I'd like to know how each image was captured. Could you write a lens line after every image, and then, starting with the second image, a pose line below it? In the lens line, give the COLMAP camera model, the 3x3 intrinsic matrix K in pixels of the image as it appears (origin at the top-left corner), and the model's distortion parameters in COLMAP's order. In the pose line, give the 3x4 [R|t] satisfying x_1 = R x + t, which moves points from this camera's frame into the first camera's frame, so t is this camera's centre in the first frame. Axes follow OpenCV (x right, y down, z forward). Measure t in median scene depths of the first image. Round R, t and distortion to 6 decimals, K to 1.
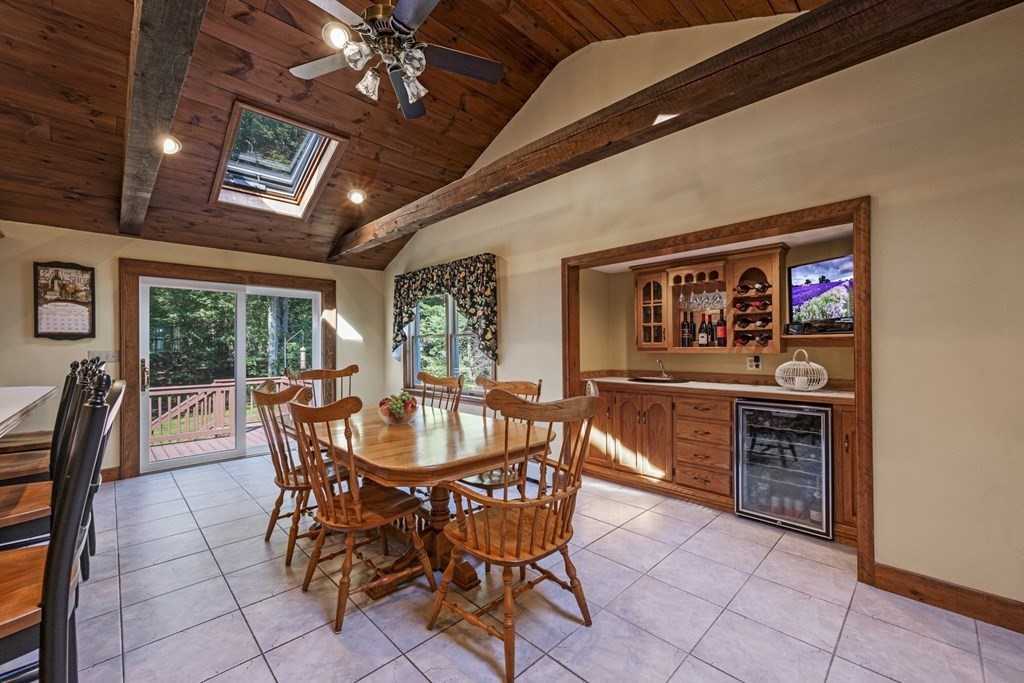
lens RADIAL K [[413.8, 0, 511.5], [0, 413.8, 343.9], [0, 0, 1]] dist [-0.000697, -0.000106]
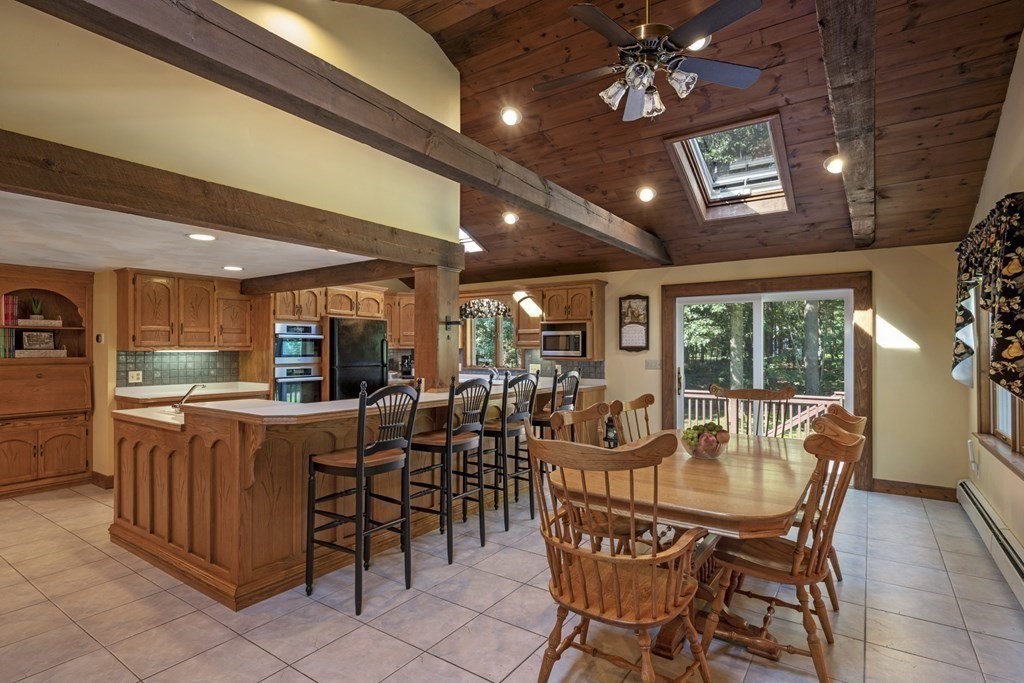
lens RADIAL K [[514.6, 0, 515.0], [0, 514.6, 345.8], [0, 0, 1]] dist [0.003185, 0.000387]
pose [[0.196076, 0.001787, -0.980587, 0.499523], [0.003144, 0.999992, 0.002451, -0.032991], [0.980584, -0.003564, 0.196068, 0.272654]]
